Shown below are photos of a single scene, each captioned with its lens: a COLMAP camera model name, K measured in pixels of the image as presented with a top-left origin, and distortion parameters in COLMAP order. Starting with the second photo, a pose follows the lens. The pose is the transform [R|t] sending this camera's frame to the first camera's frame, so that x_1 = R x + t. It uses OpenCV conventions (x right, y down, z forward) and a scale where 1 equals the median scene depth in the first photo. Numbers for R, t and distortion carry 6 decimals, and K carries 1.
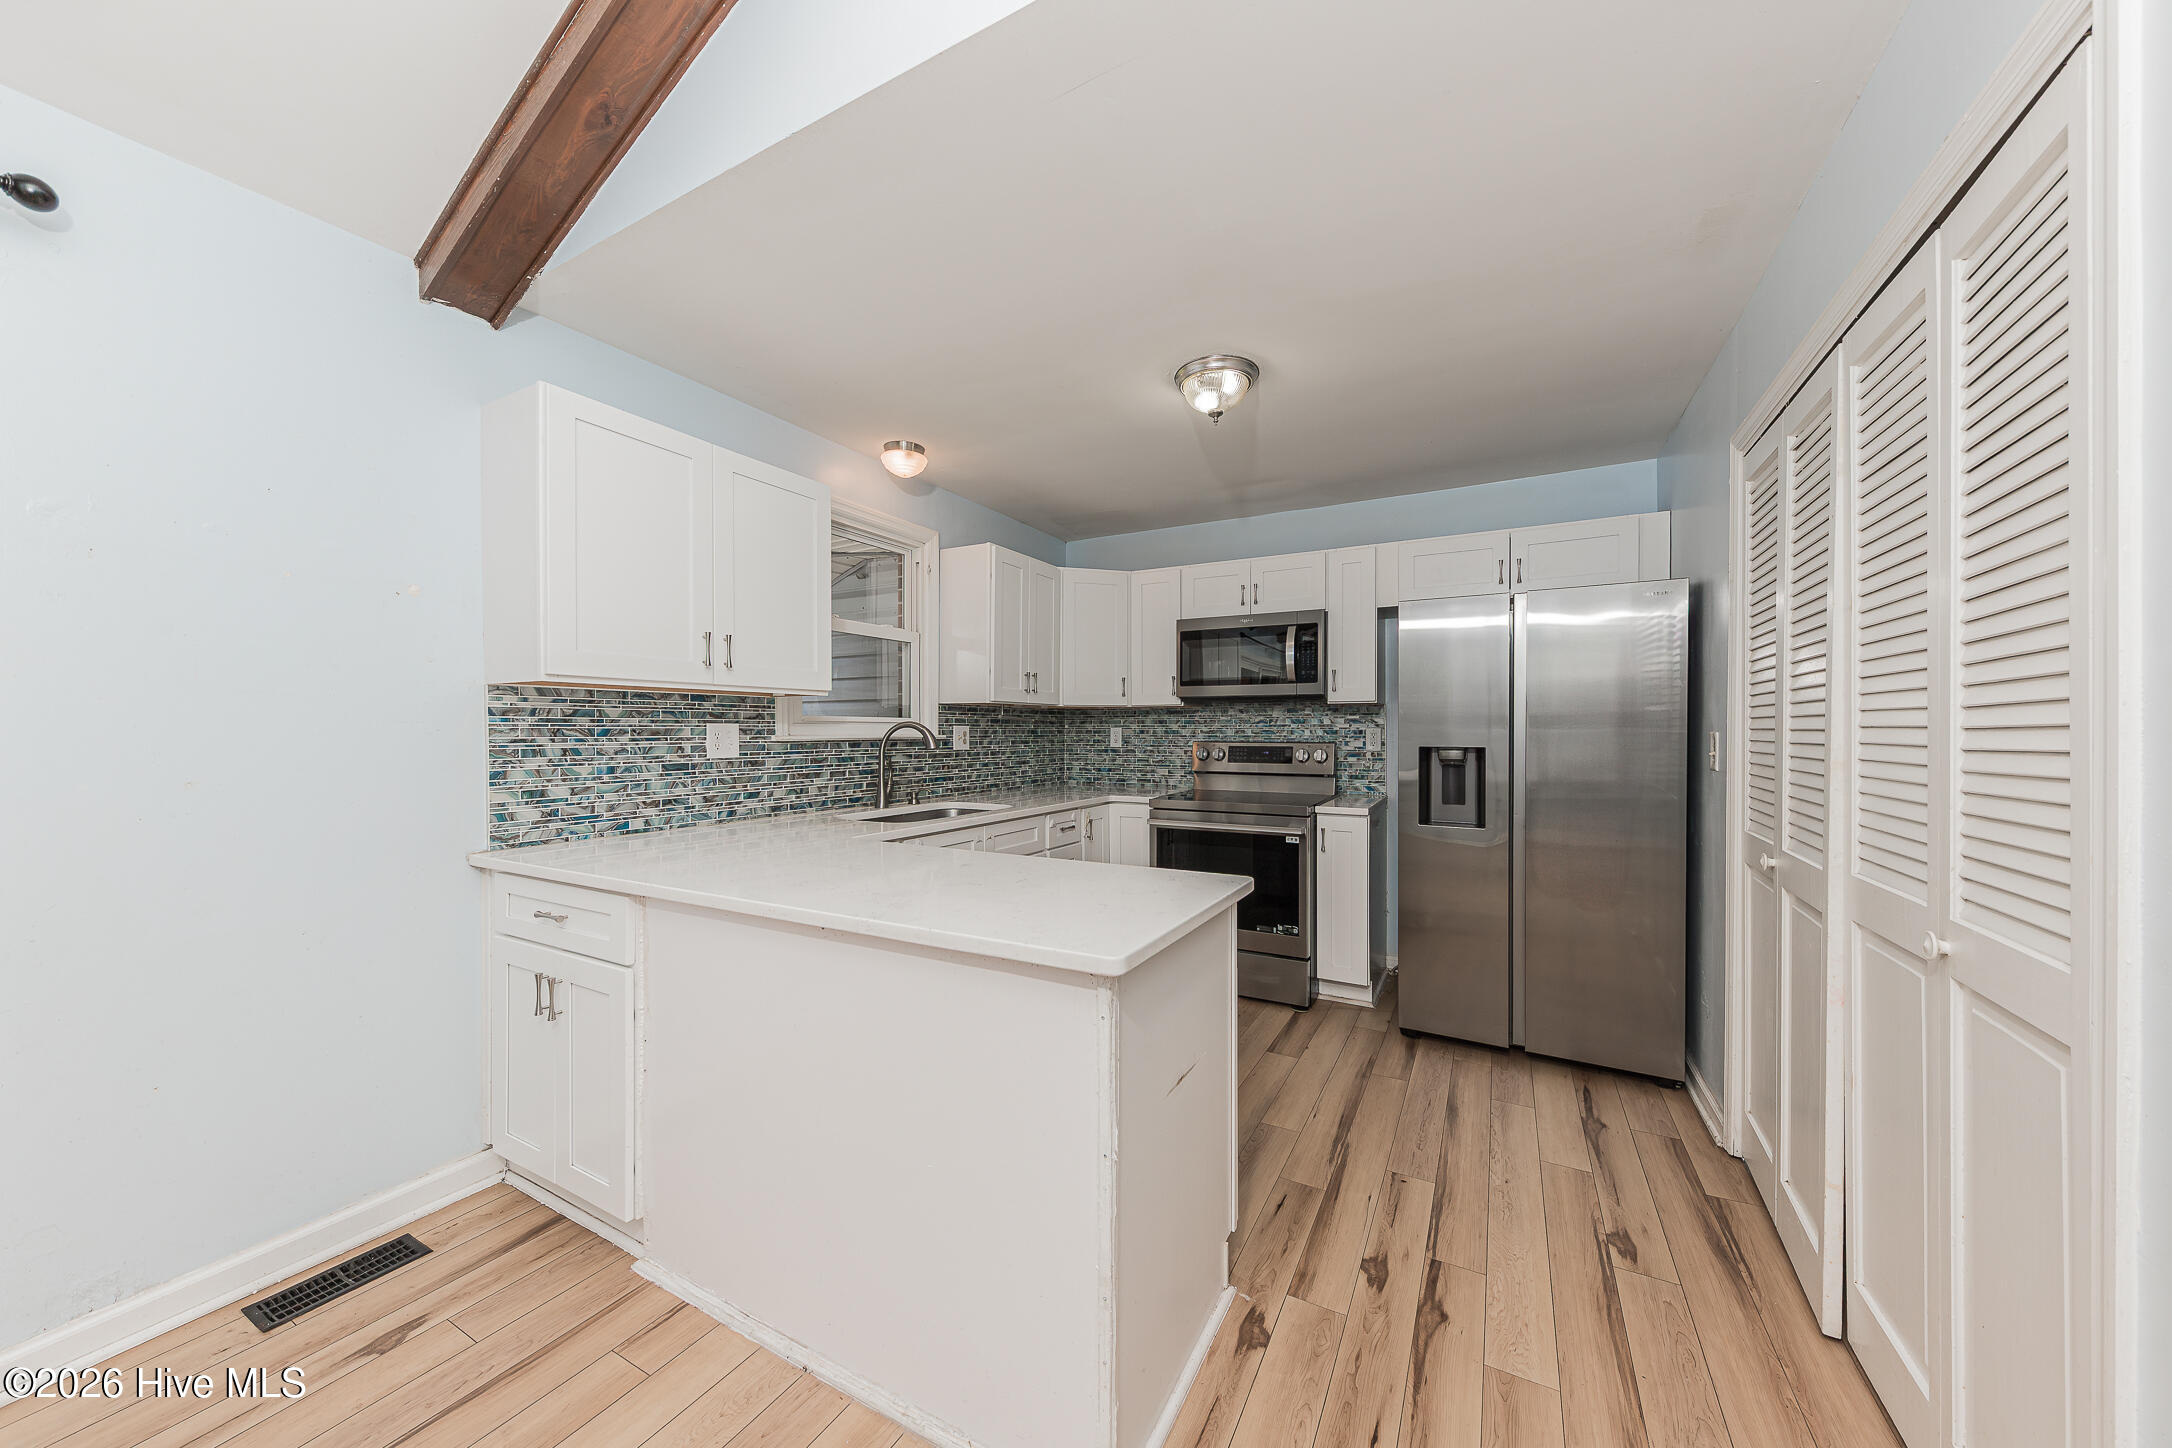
lens RADIAL K [[752.8, 0, 1080.6], [0, 752.8, 734.4], [0, 0, 1]] dist [0.005811, -0.001933]
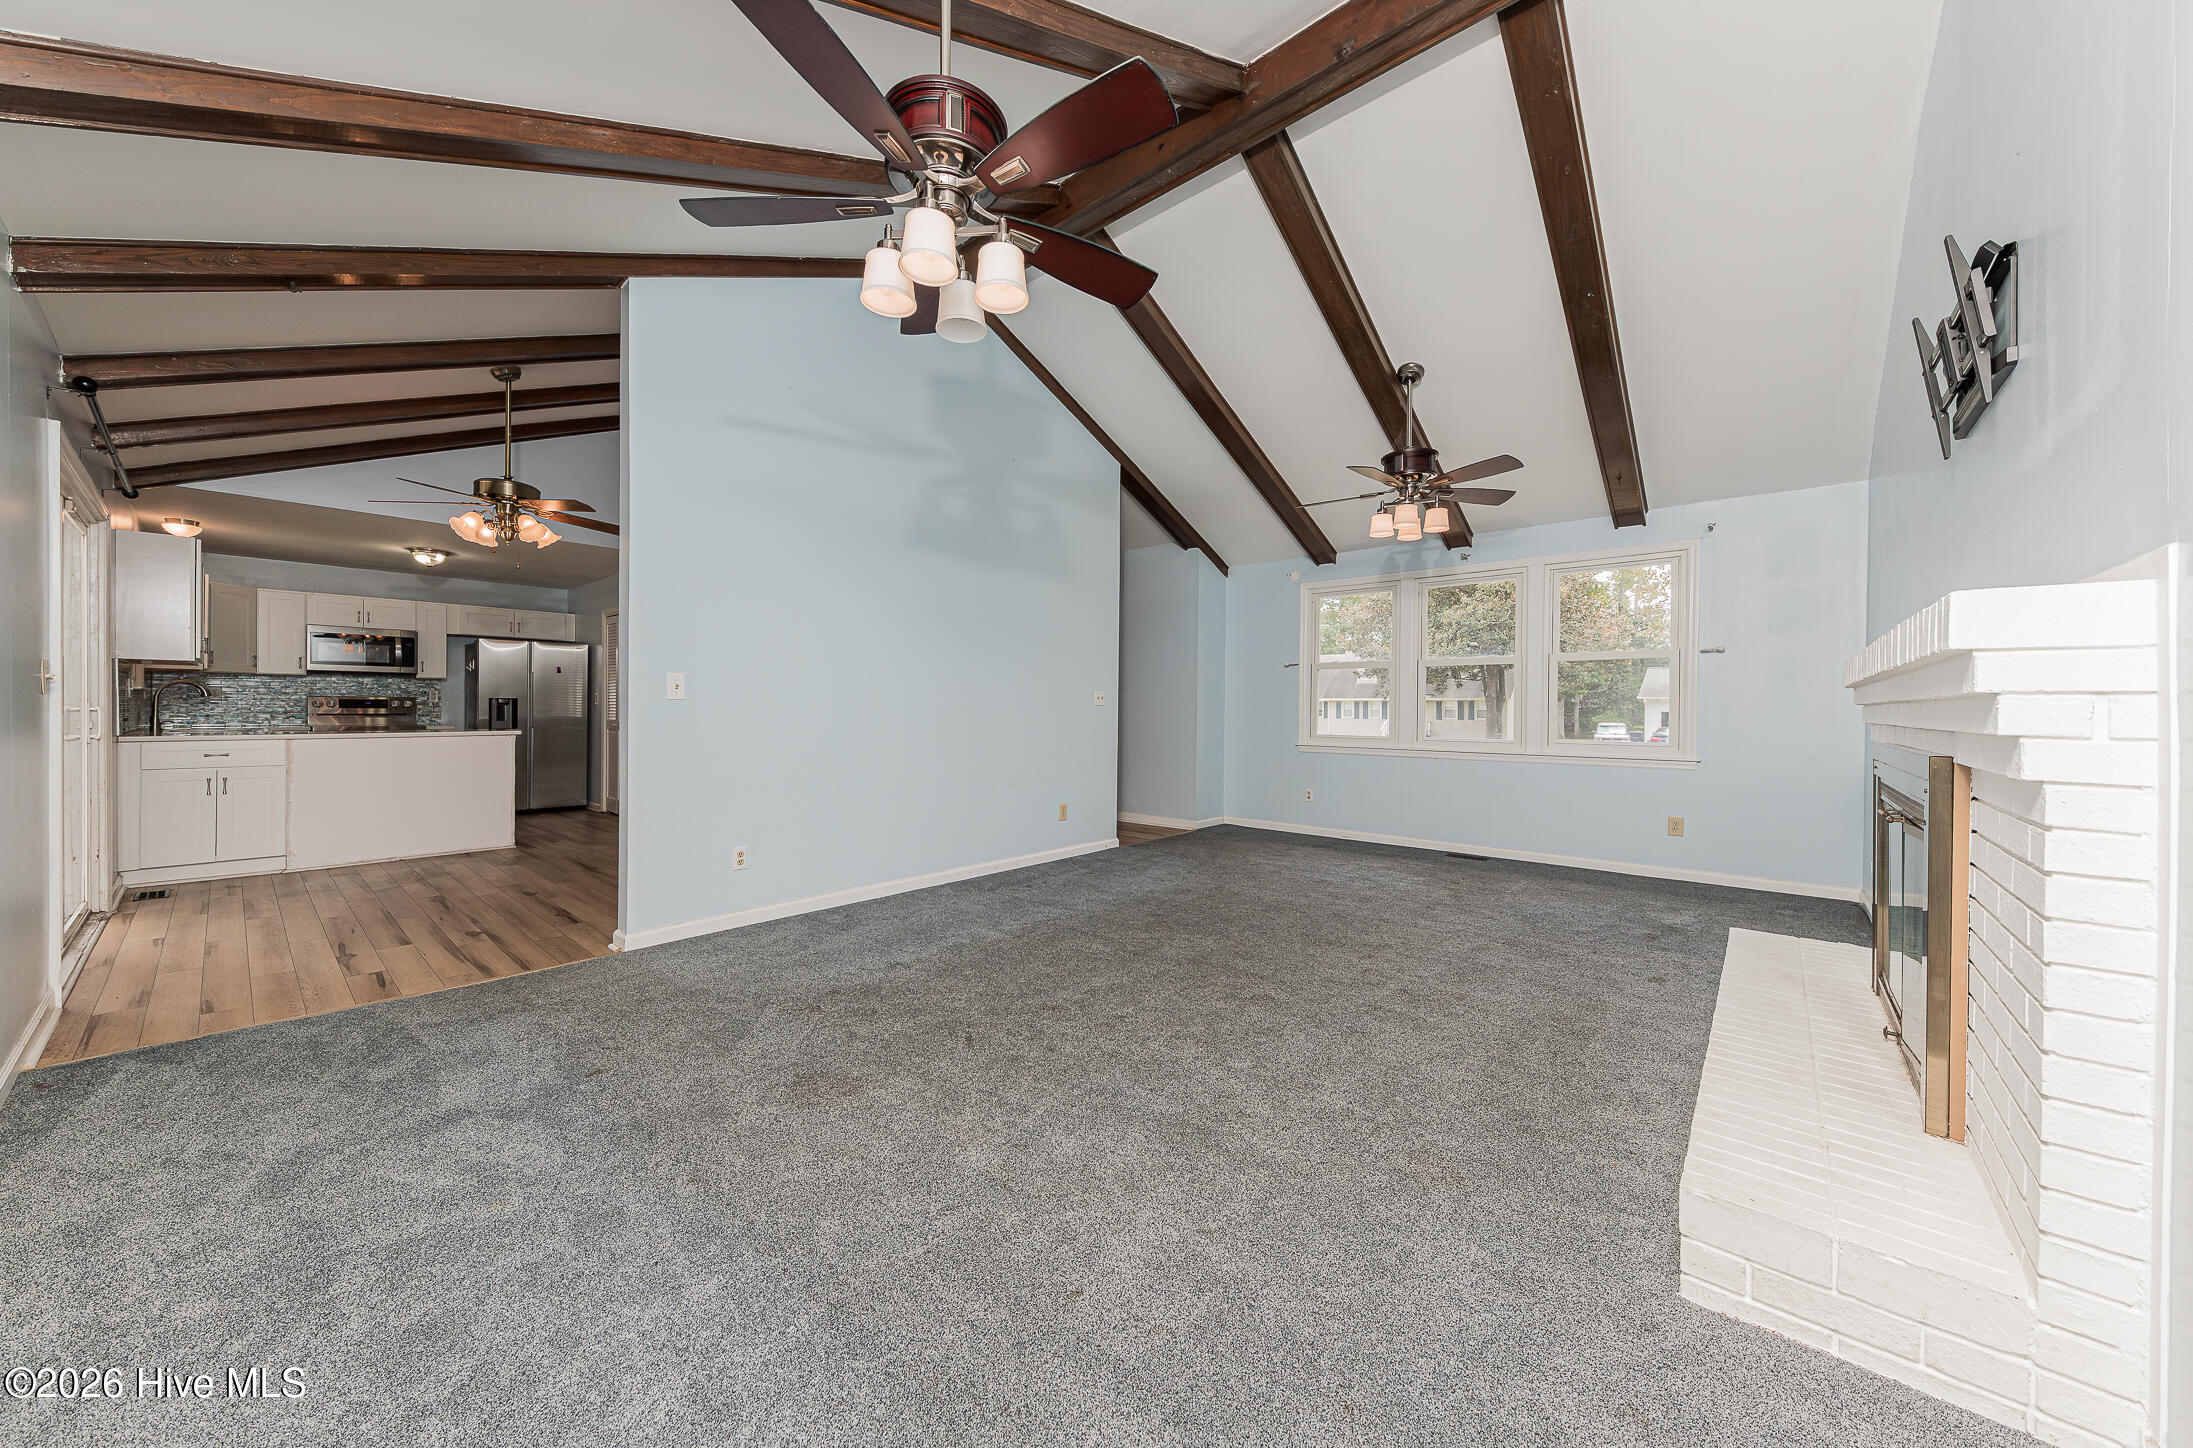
lens RADIAL K [[719.5, 0, 1087.1], [0, 719.5, 713.1], [0, 0, 1]] dist [-0.002056, -0.000091]
pose [[0.207148, -0.006162, 0.978290, -1.802890], [-0.000953, 0.999978, 0.006501, 0.058892], [-0.978309, -0.002279, 0.207138, -1.748537]]
